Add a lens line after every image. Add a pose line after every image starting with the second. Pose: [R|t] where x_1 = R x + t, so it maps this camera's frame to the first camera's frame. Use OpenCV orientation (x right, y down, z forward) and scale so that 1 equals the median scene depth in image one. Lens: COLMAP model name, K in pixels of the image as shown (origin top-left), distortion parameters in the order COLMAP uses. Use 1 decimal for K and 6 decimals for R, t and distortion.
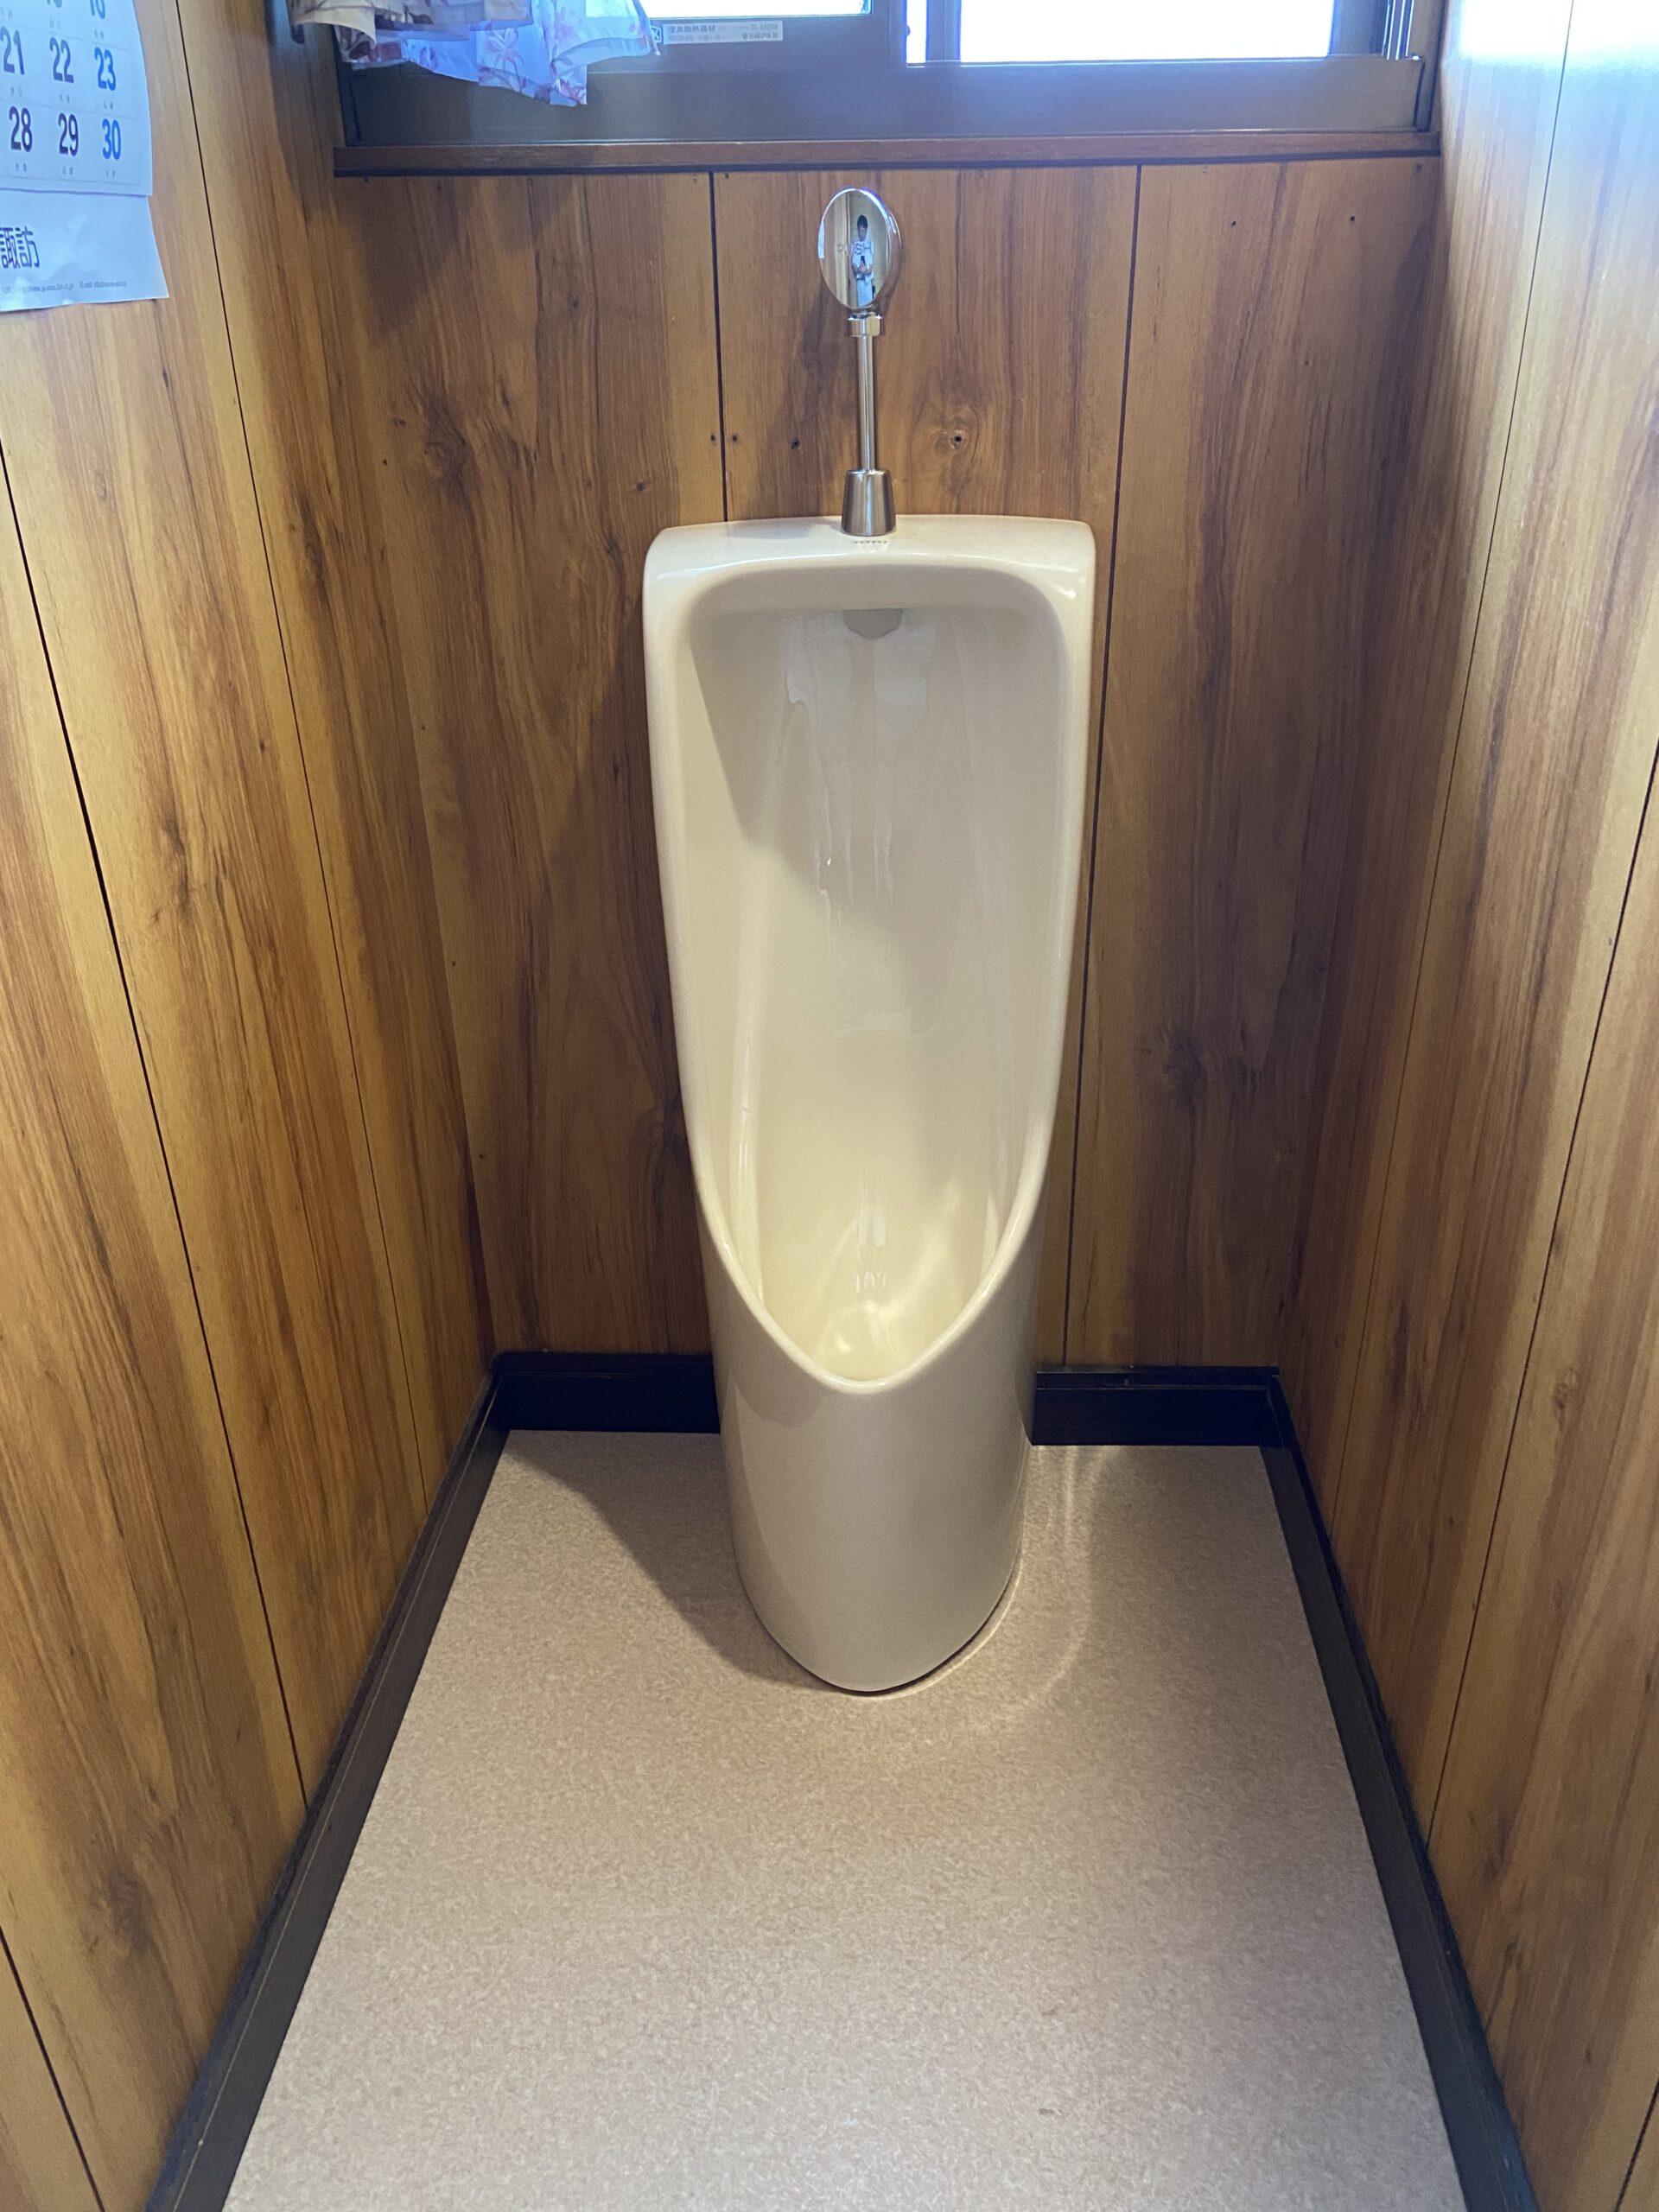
lens RADIAL K [[1653.1, 0, 832.2], [0, 1653.1, 1087.3], [0, 0, 1]] dist [0.120707, -0.151530]
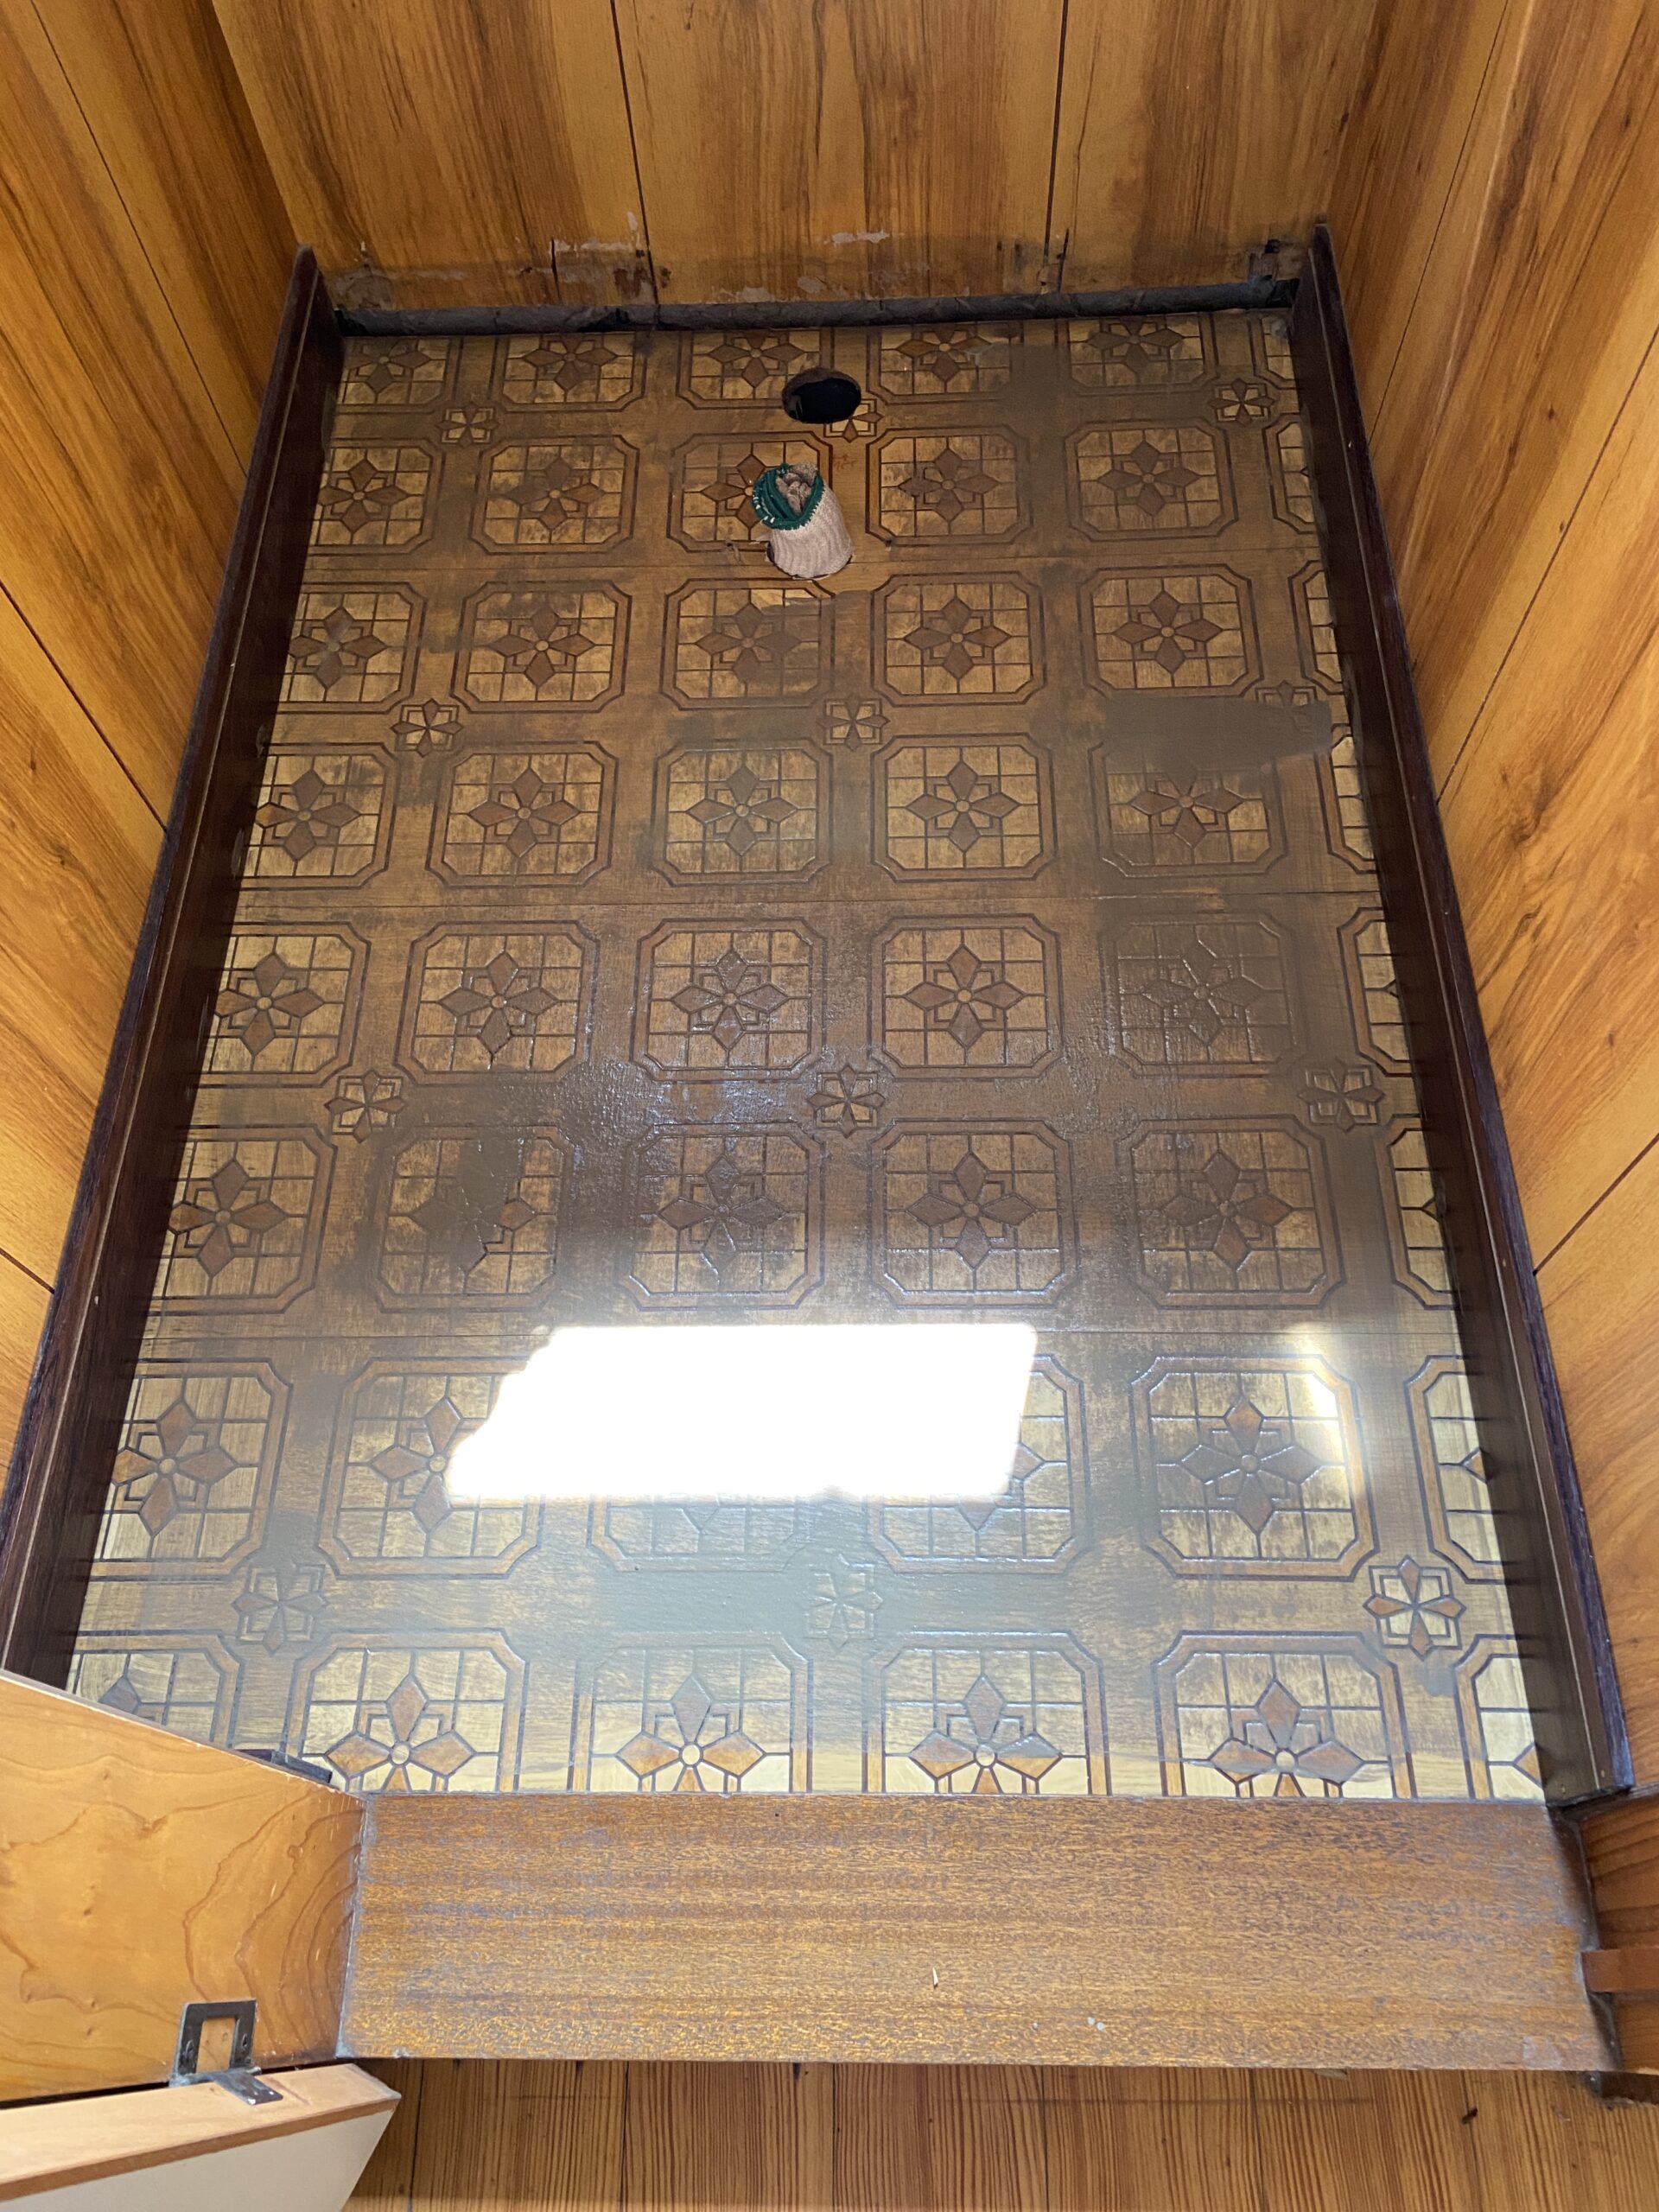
lens RADIAL K [[1669.6, 0, 830.4], [0, 1669.6, 1093.4], [0, 0, 1]] dist [0.123778, -0.157594]
pose [[0.998479, -0.055095, -0.001998, 0.026425], [0.045958, 0.811779, 0.582153, 0.039299], [-0.030452, -0.581359, 0.813077, 0.186346]]
